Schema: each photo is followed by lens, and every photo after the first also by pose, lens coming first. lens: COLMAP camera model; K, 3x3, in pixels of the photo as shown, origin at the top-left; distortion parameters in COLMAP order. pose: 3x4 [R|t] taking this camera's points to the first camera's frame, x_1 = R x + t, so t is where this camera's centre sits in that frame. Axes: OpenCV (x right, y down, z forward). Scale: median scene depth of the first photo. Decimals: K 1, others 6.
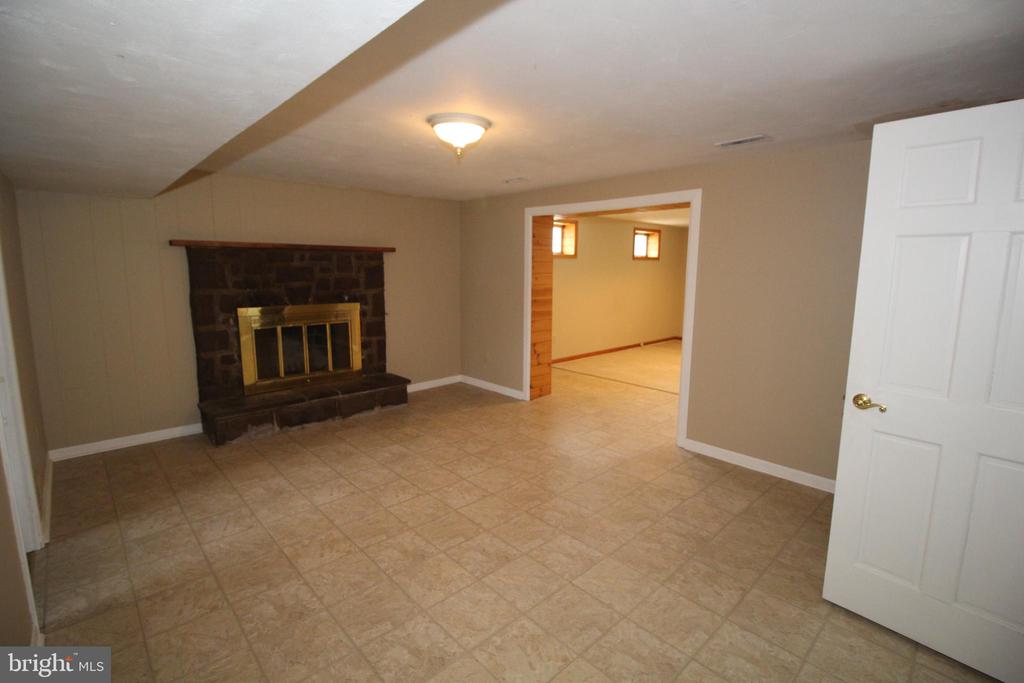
lens RADIAL K [[473.7, 0, 520.2], [0, 473.7, 341.6], [0, 0, 1]] dist [-0.011147, -0.007419]
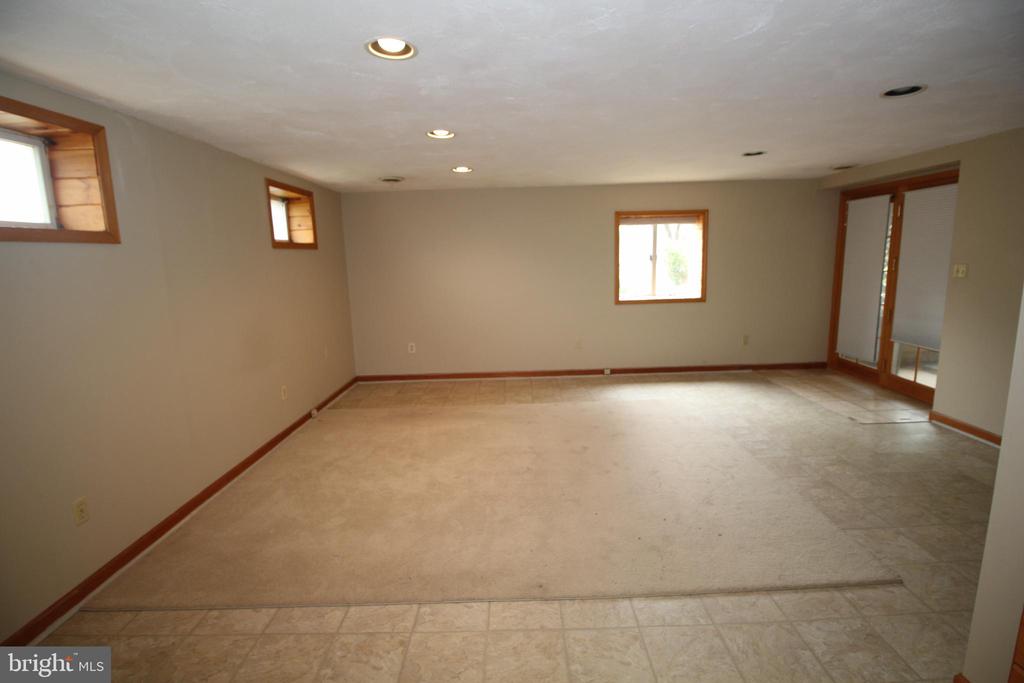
lens RADIAL K [[473.7, 0, 514.4], [0, 473.7, 334.2], [0, 0, 1]] dist [-0.011147, -0.007419]
pose [[0.700658, -0.144293, 0.698754, 0.122167], [0.147464, 0.987478, 0.056050, -0.146195], [-0.698092, 0.063769, 0.713163, 0.934874]]
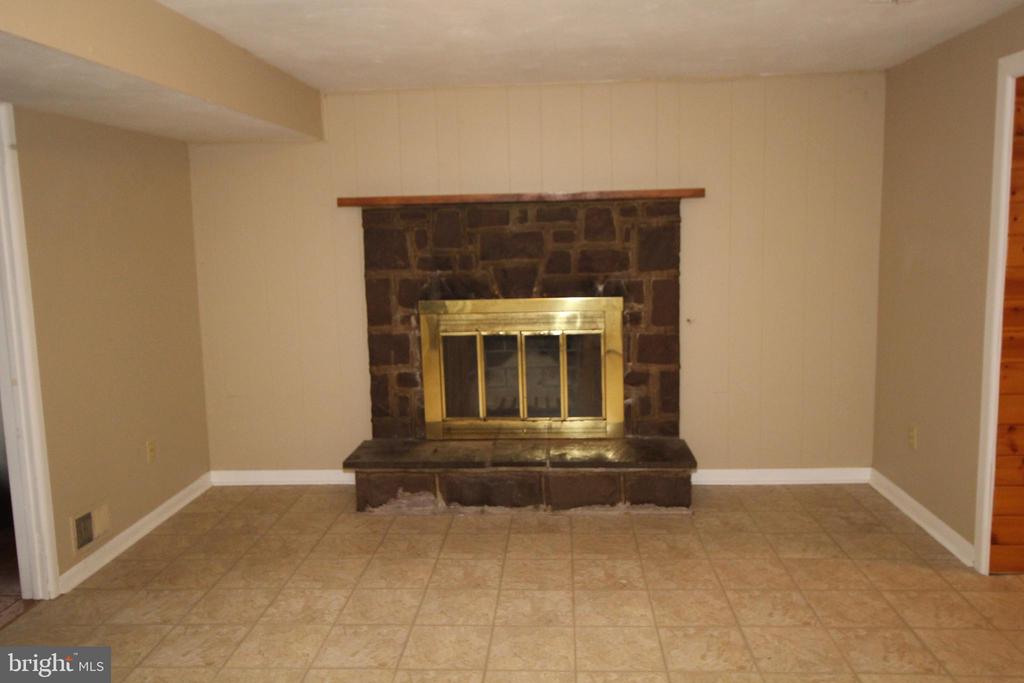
lens RADIAL K [[807.7, 0, 513.1], [0, 807.7, 336.0], [0, 0, 1]] dist [0.008471, 0.004541]
pose [[0.673947, 0.072068, -0.735256, 0.263085], [-0.084995, 0.996186, 0.019736, -0.051484], [0.733874, 0.049191, 0.677502, 0.333469]]
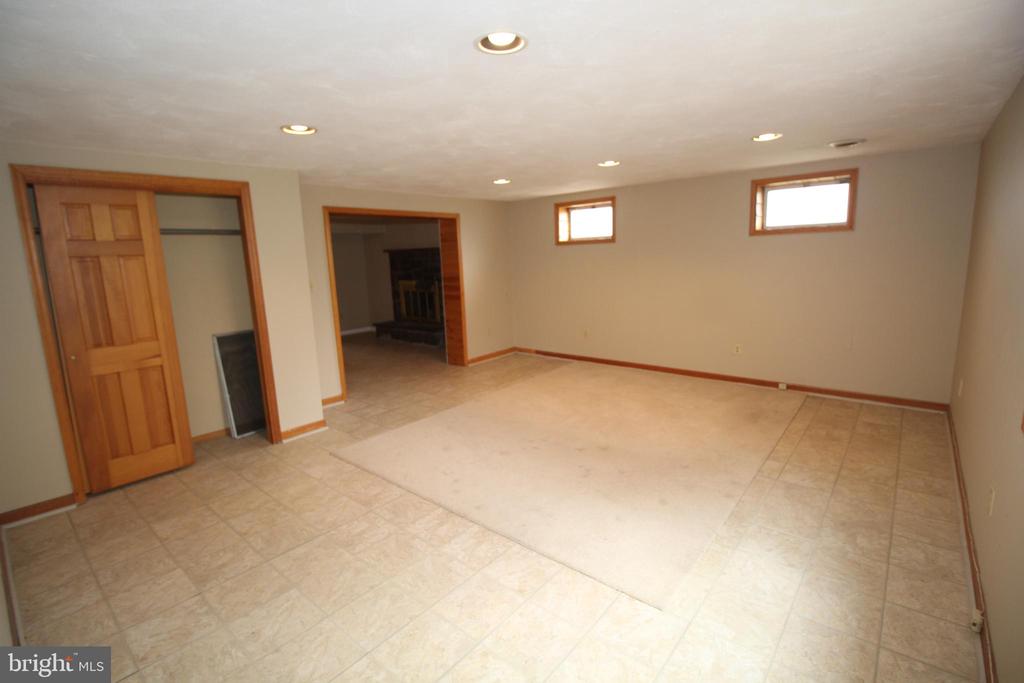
lens RADIAL K [[473.7, 0, 519.8], [0, 473.7, 335.4], [0, 0, 1]] dist [-0.011147, -0.007419]
pose [[0.098076, 0.156802, -0.982748, 1.492728], [-0.121076, 0.982054, 0.144608, -0.186287], [0.987786, 0.104804, 0.115301, 1.222669]]
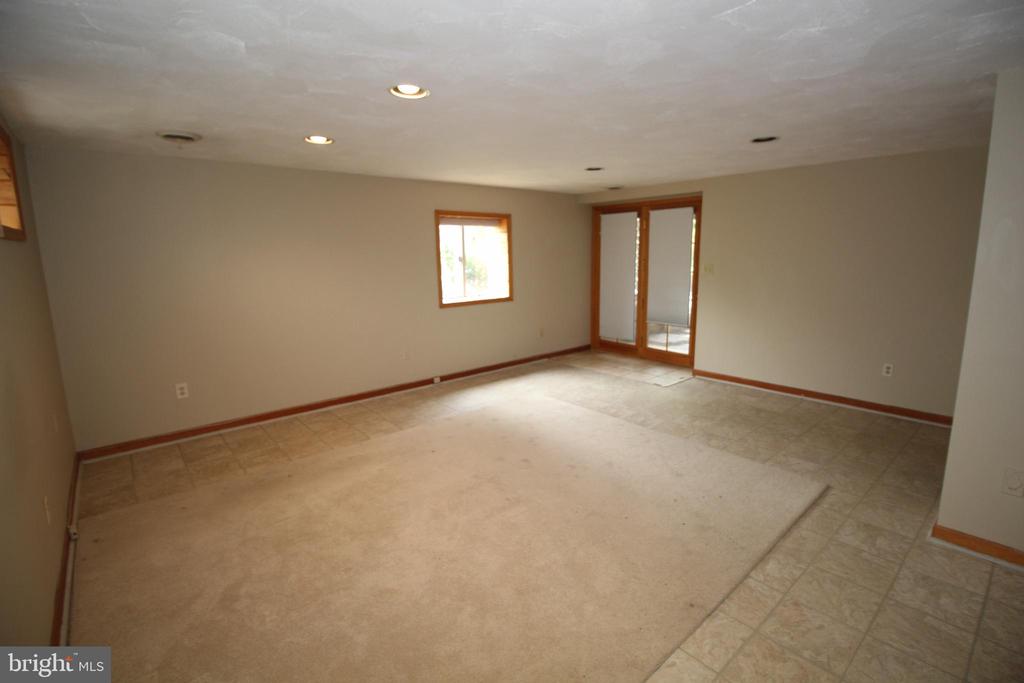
lens RADIAL K [[473.7, 0, 516.4], [0, 473.7, 331.3], [0, 0, 1]] dist [-0.011147, -0.007419]
pose [[0.066136, -0.177220, 0.981947, 0.032569], [0.172993, 0.971235, 0.163636, -0.219527], [-0.982700, 0.159047, 0.094891, 1.347440]]
